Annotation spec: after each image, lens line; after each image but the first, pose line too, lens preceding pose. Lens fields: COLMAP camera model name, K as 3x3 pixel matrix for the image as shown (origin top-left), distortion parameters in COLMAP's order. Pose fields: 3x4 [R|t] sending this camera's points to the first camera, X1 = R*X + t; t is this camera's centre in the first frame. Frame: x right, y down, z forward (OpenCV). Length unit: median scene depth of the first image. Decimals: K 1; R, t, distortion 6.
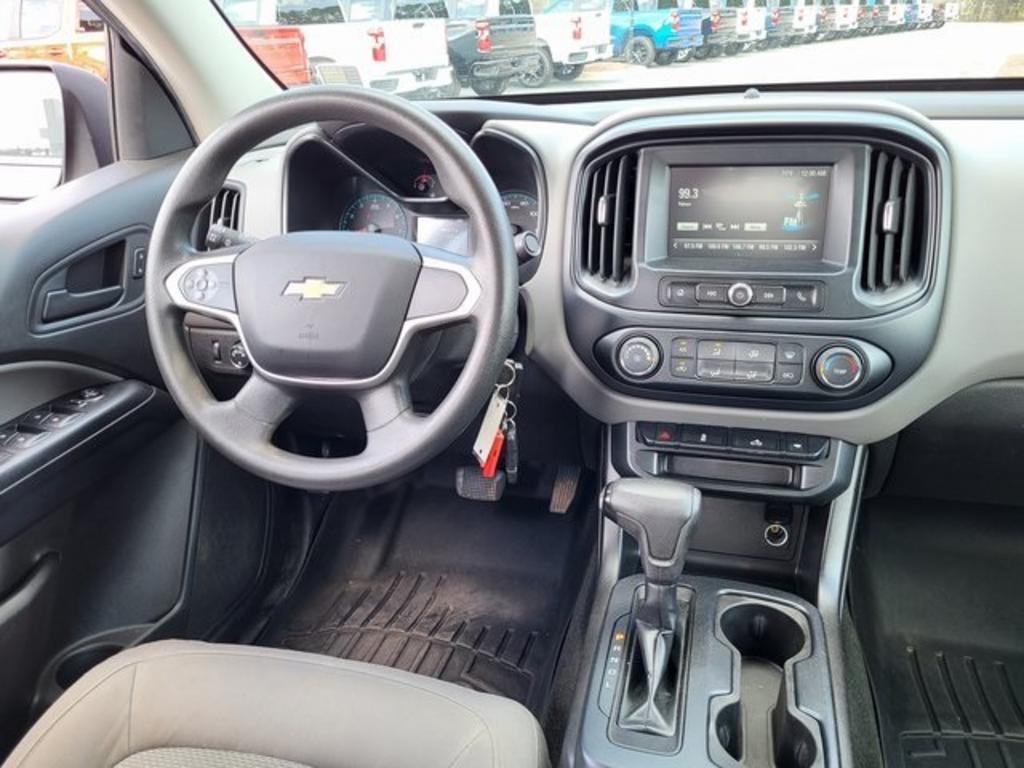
lens RADIAL K [[816.4, 0, 507.9], [0, 816.4, 383.4], [0, 0, 1]] dist [0.035029, -0.029293]
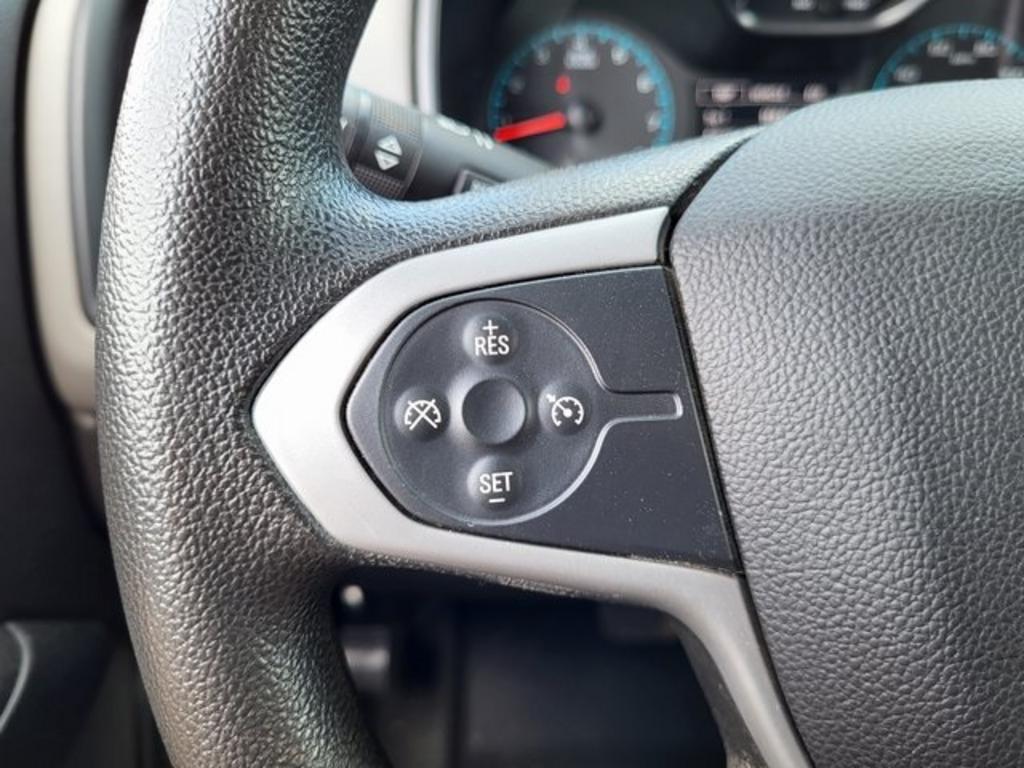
lens RADIAL K [[857.8, 0, 513.2], [0, 857.8, 382.4], [0, 0, 1]] dist [-0.006936, -0.002775]
pose [[0.966805, -0.090791, 0.238842, -0.374843], [0.071737, 0.993595, 0.087309, -0.128654], [-0.245239, -0.067277, 0.967125, 0.764330]]
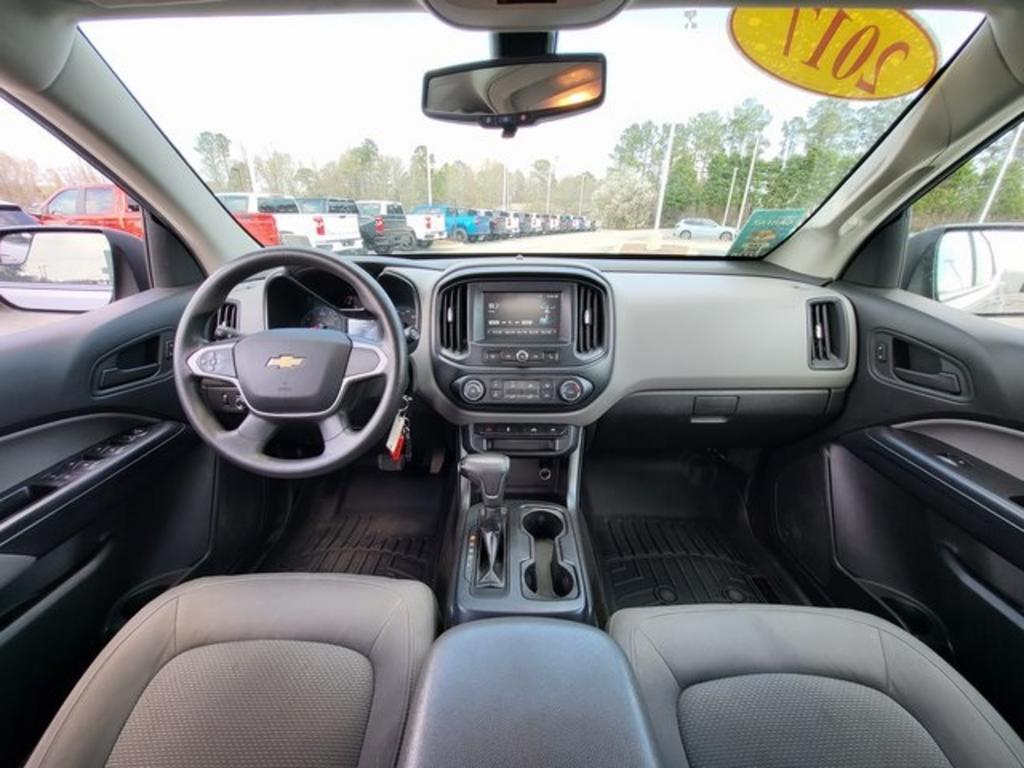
lens RADIAL K [[411.7, 0, 509.1], [0, 411.7, 390.3], [0, 0, 1]] dist [-0.000971, -0.000228]
pose [[0.965947, -0.054500, 0.252933, -0.005045], [0.060622, 0.998025, -0.016467, -0.010994], [-0.251536, 0.031240, 0.967344, 0.037061]]
